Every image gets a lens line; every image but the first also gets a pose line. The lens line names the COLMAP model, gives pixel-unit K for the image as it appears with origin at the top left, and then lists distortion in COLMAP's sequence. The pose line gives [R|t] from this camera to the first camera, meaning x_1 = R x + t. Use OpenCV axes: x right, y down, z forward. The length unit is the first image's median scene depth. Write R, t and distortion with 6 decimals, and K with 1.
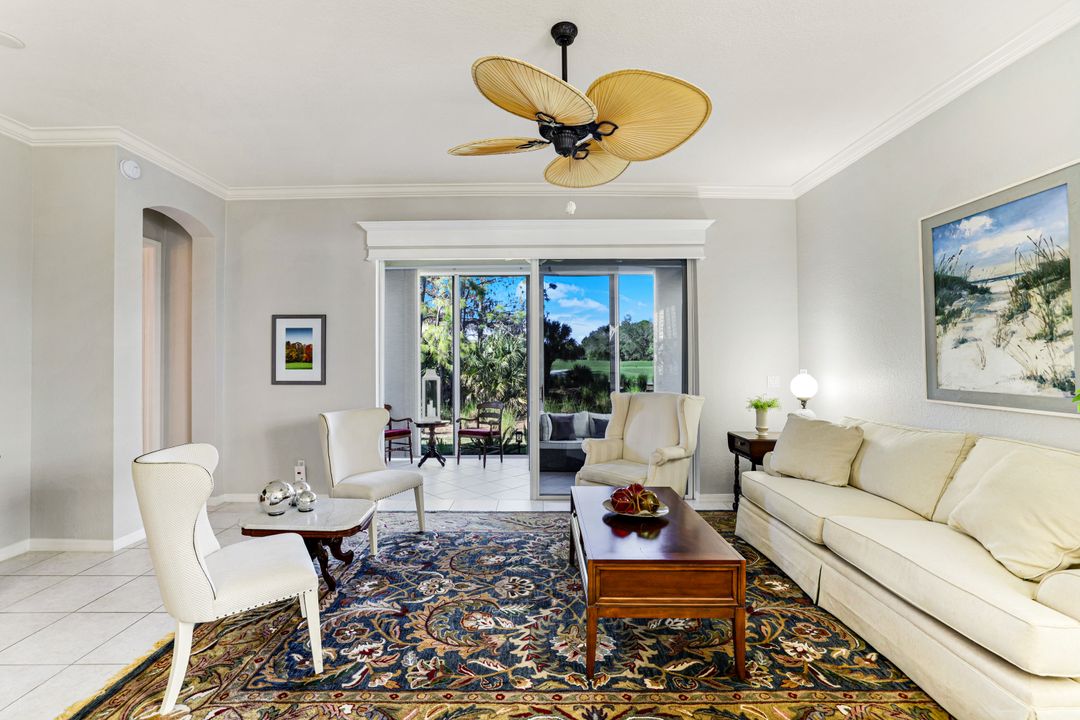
lens RADIAL K [[467.6, 0, 531.4], [0, 467.6, 351.9], [0, 0, 1]] dist [-0.038503, 0.012912]
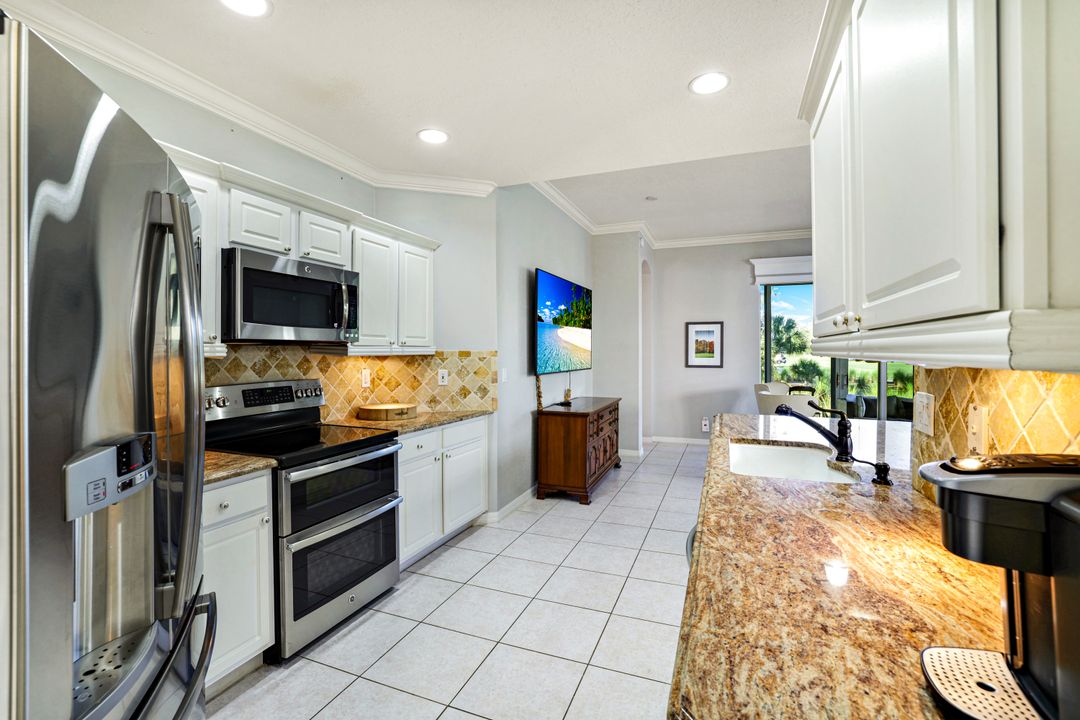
lens RADIAL K [[467.6, 0, 553.0], [0, 467.6, 351.5], [0, 0, 1]] dist [-0.038503, 0.012912]
pose [[0.934320, 0.002068, -0.356429, -0.690321], [0.002861, 0.999907, 0.013302, -0.007592], [0.356423, -0.013448, 0.934228, -1.009744]]
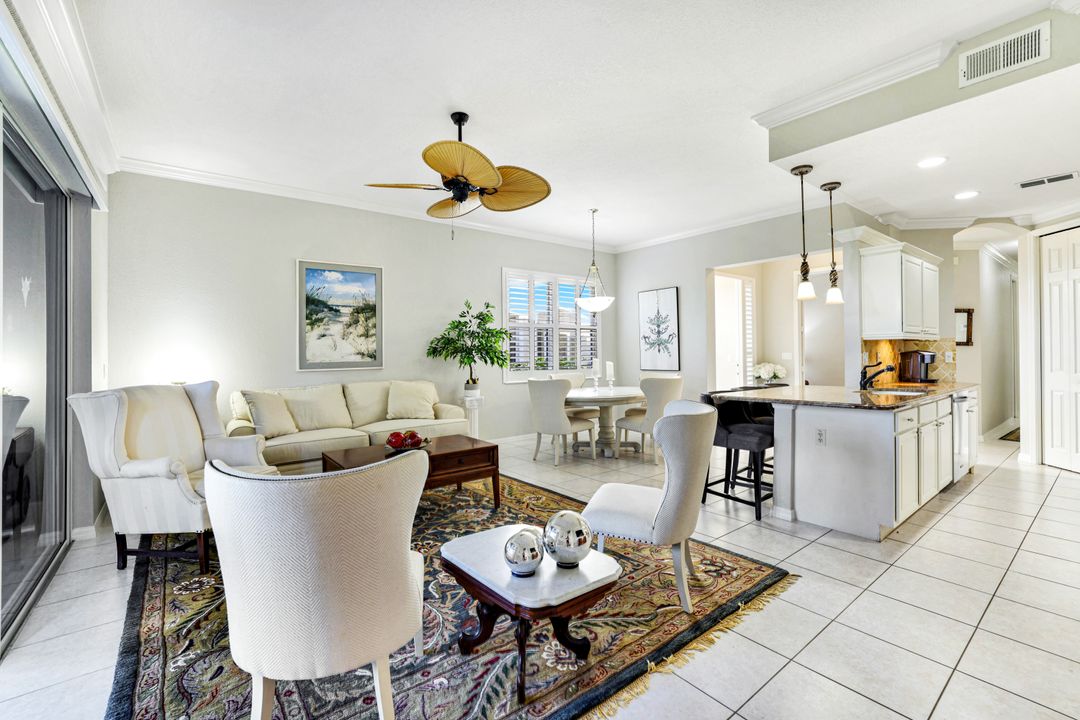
lens RADIAL K [[467.6, 0, 540.9], [0, 467.6, 349.2], [0, 0, 1]] dist [-0.038503, 0.012912]
pose [[-0.621358, 0.014091, 0.783400, -1.057464], [0.002295, 0.999867, -0.016164, 0.062709], [-0.783523, -0.008246, -0.621308, 1.457141]]
